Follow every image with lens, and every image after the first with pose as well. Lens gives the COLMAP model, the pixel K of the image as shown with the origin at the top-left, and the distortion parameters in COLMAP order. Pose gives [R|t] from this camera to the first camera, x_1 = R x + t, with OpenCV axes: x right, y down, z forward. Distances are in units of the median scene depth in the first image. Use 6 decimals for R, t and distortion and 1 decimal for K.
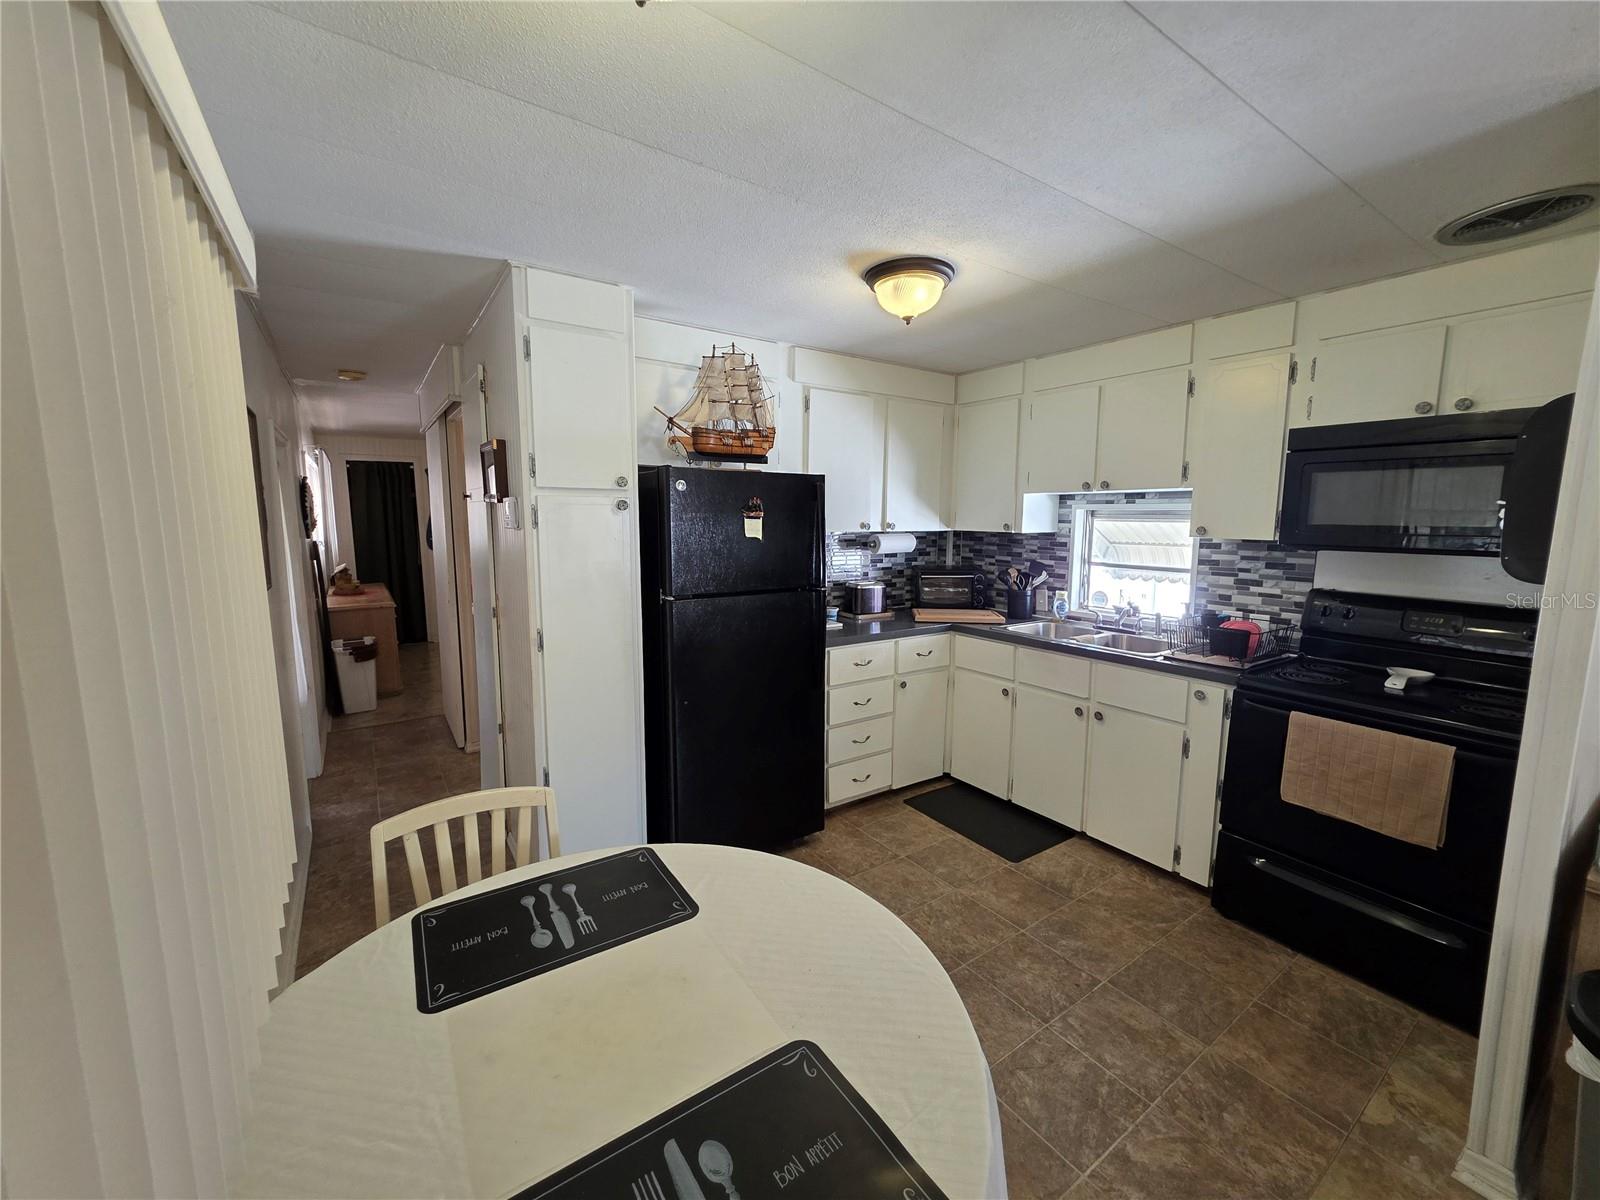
lens RADIAL K [[638.5, 0, 801.2], [0, 638.5, 595.0], [0, 0, 1]] dist [-0.000927, -0.000282]
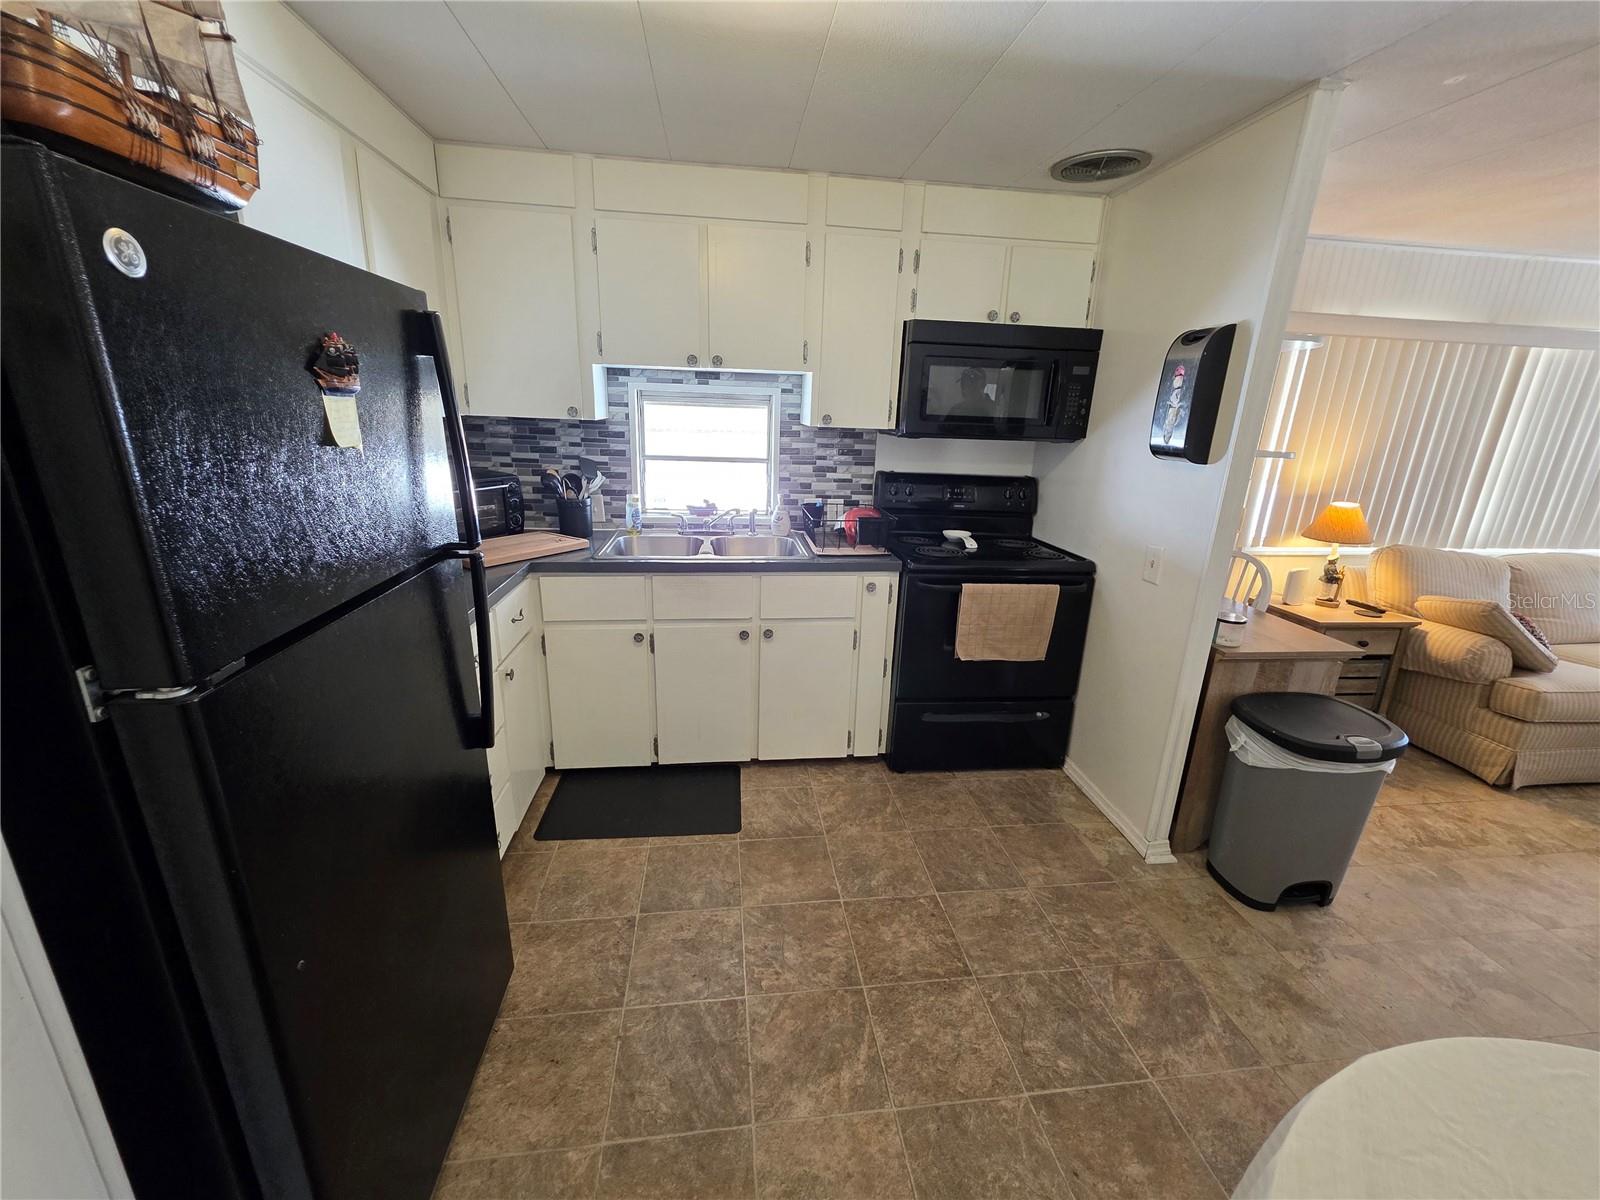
lens RADIAL K [[638.5, 0, 801.2], [0, 638.5, 595.0], [0, 0, 1]] dist [-0.000927, -0.000282]
pose [[0.459843, -0.242113, 0.854357, -0.260369], [0.079688, 0.969483, 0.231847, -0.065832], [-0.884417, -0.038531, 0.465103, 0.542686]]
